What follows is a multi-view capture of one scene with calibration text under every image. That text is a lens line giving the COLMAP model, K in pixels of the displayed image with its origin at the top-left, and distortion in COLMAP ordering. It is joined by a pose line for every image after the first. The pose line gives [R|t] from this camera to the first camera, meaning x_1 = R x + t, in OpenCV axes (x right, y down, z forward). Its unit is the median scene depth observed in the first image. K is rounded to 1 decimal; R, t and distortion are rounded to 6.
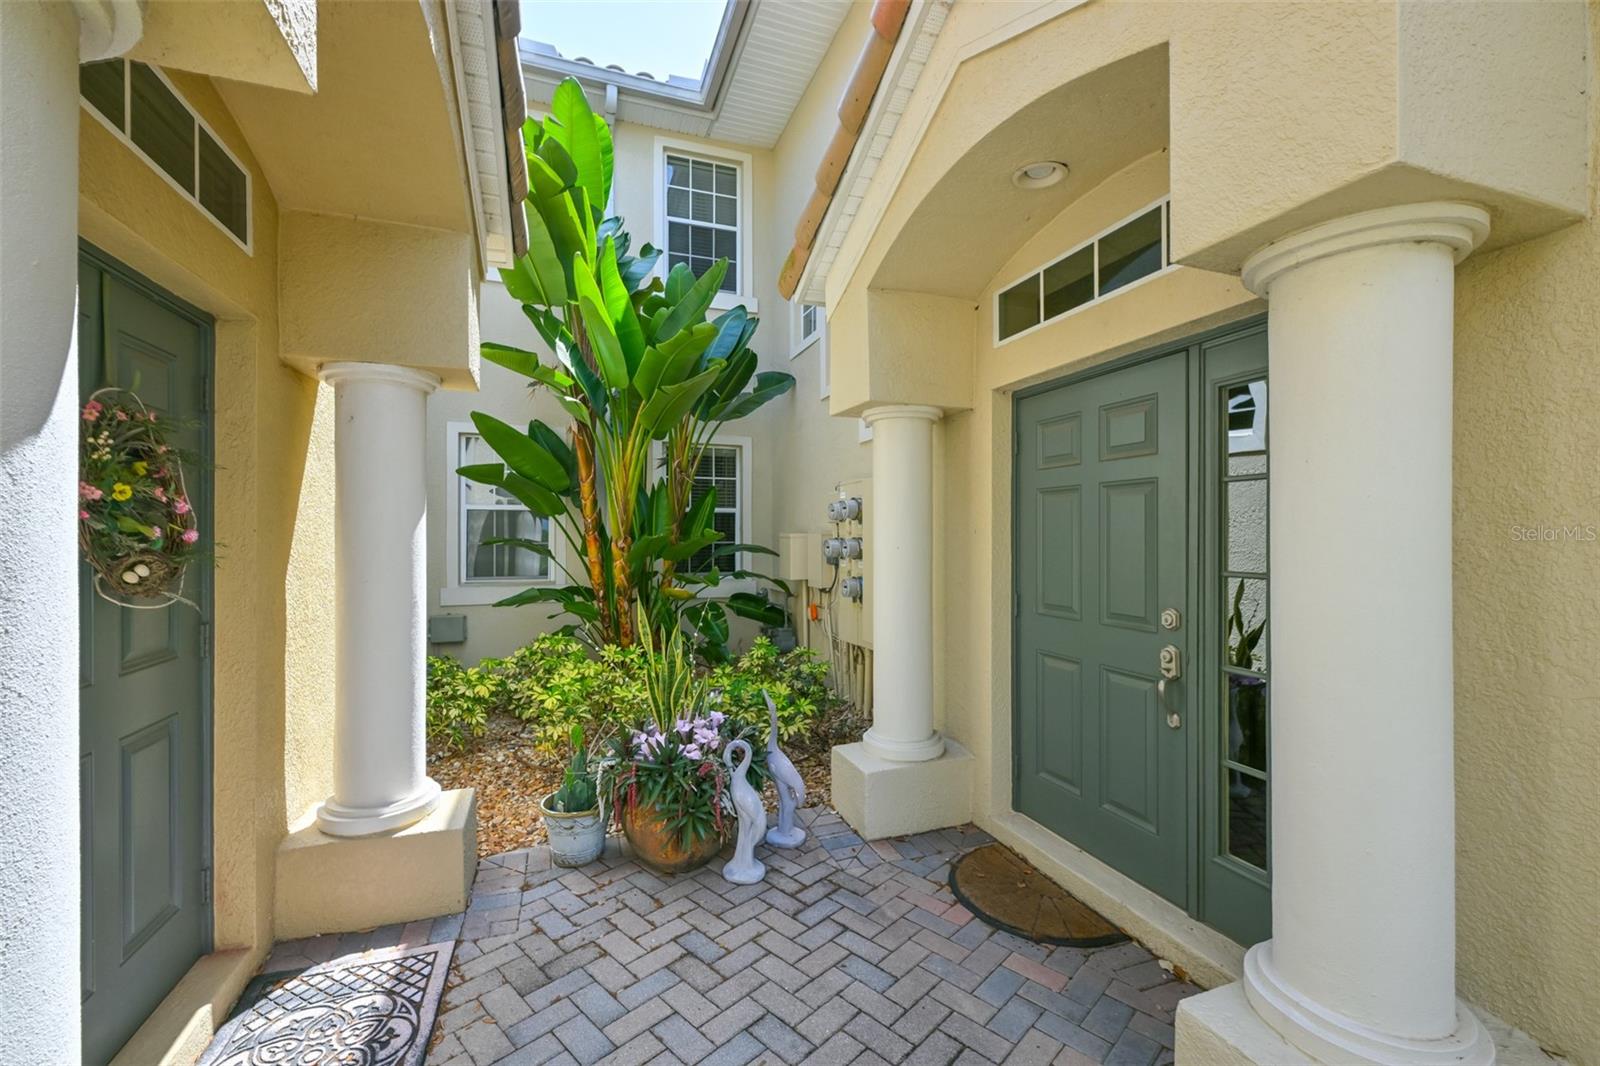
lens RADIAL K [[653.2, 0, 800.0], [0, 653.2, 533.0], [0, 0, 1]] dist [0.026178, 0.000033]
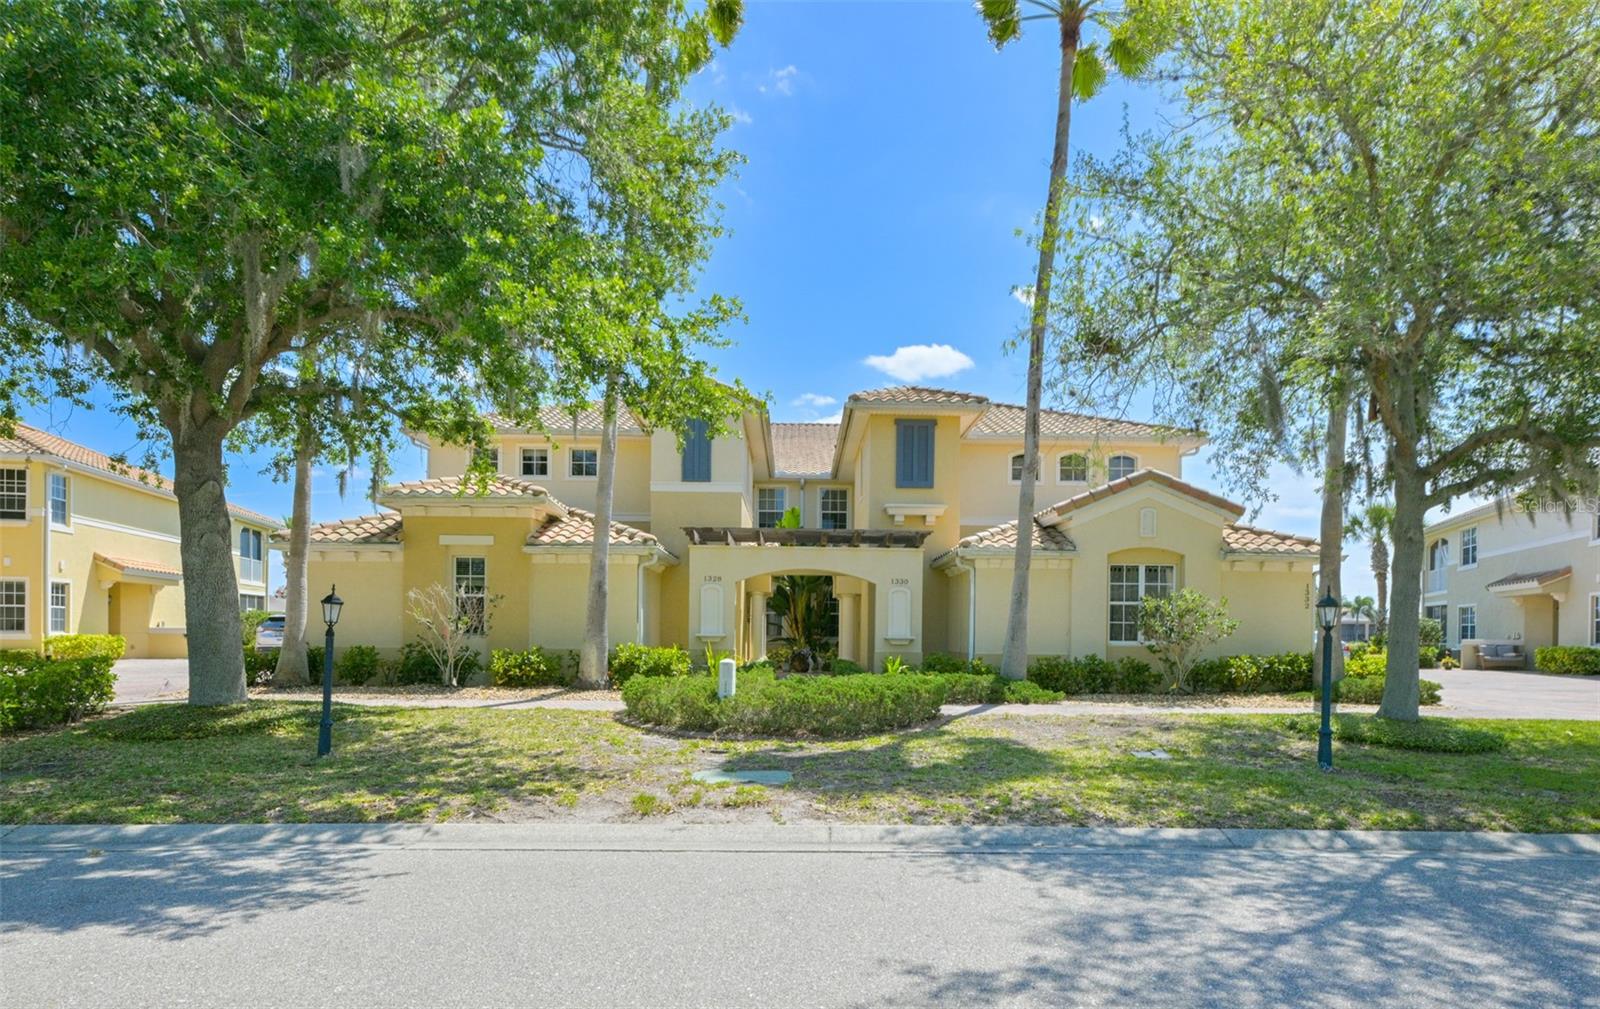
lens RADIAL K [[1041.1, 0, 800.0], [0, 1041.1, 504.5], [0, 0, 1]] dist [0.000299, -0.000004]
pose [[0.941741, -0.032818, -0.334735, 1.553328], [-0.009153, 0.992359, -0.123044, 0.064080], [0.336216, 0.118940, 0.934244, -4.145020]]
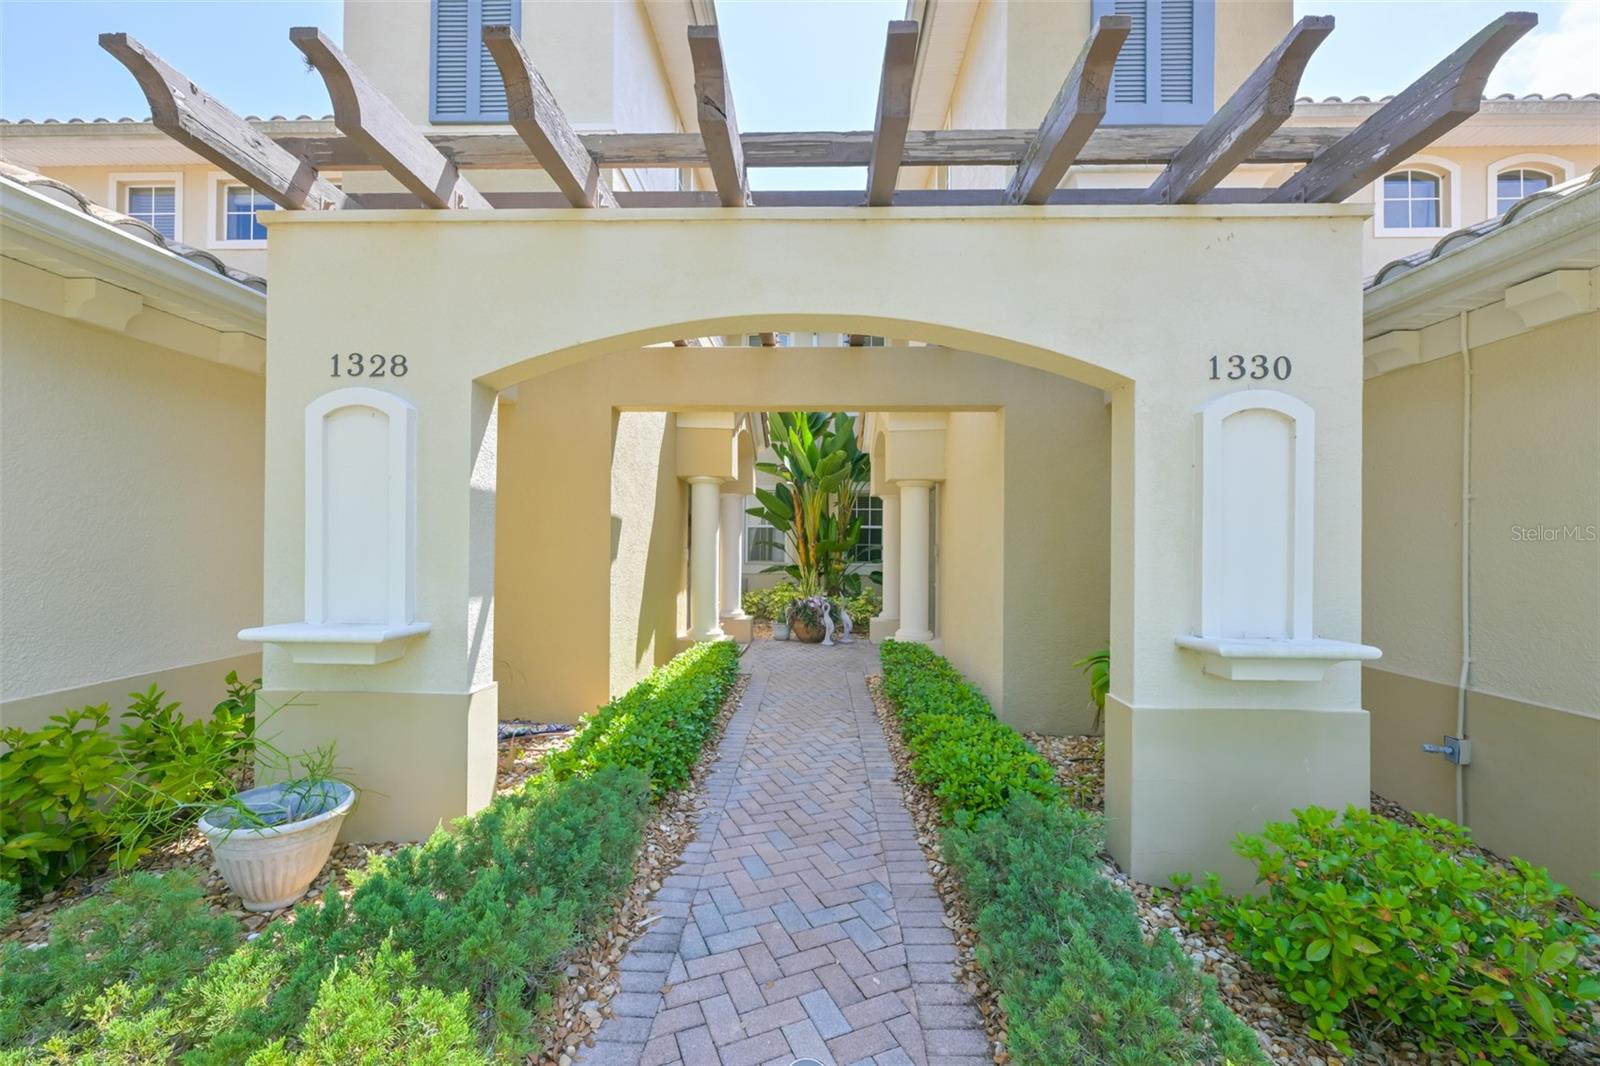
lens RADIAL K [[653.2, 0, 800.0], [0, 653.2, 533.0], [0, 0, 1]] dist [0.026178, 0.000033]
pose [[0.928427, 0.003894, -0.371494, 0.456587], [-0.009047, 0.999885, -0.012130, 0.006550], [0.371404, 0.014623, 0.928356, -0.949855]]
